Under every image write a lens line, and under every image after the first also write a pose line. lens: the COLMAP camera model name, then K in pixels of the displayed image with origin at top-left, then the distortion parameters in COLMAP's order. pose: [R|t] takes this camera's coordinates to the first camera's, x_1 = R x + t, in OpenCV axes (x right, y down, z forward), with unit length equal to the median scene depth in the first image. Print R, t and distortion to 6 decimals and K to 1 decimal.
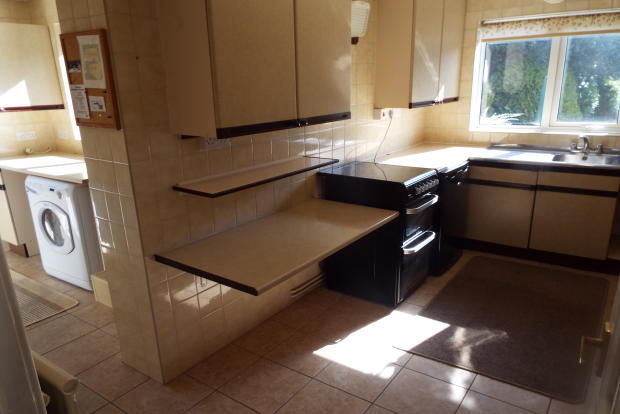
lens RADIAL K [[457.5, 0, 310.8], [0, 457.5, 237.0], [0, 0, 1]] dist [0.041099, -0.022983]
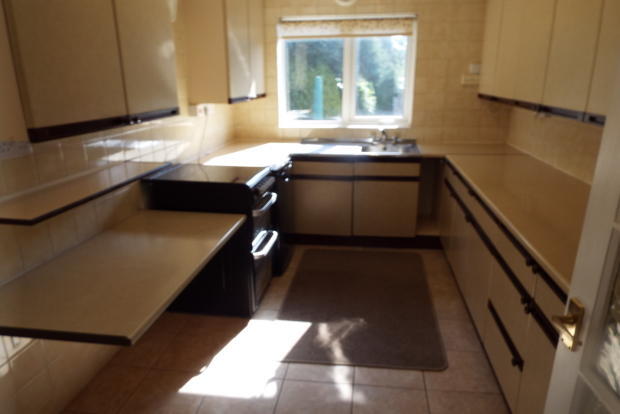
lens RADIAL K [[457.5, 0, 303.0], [0, 457.5, 238.1], [0, 0, 1]] dist [0.041099, -0.022983]
pose [[0.887753, -0.135584, 0.439899, -0.100589], [0.135108, 0.990296, 0.032565, -0.019697], [-0.440045, 0.030524, 0.897457, 0.101876]]
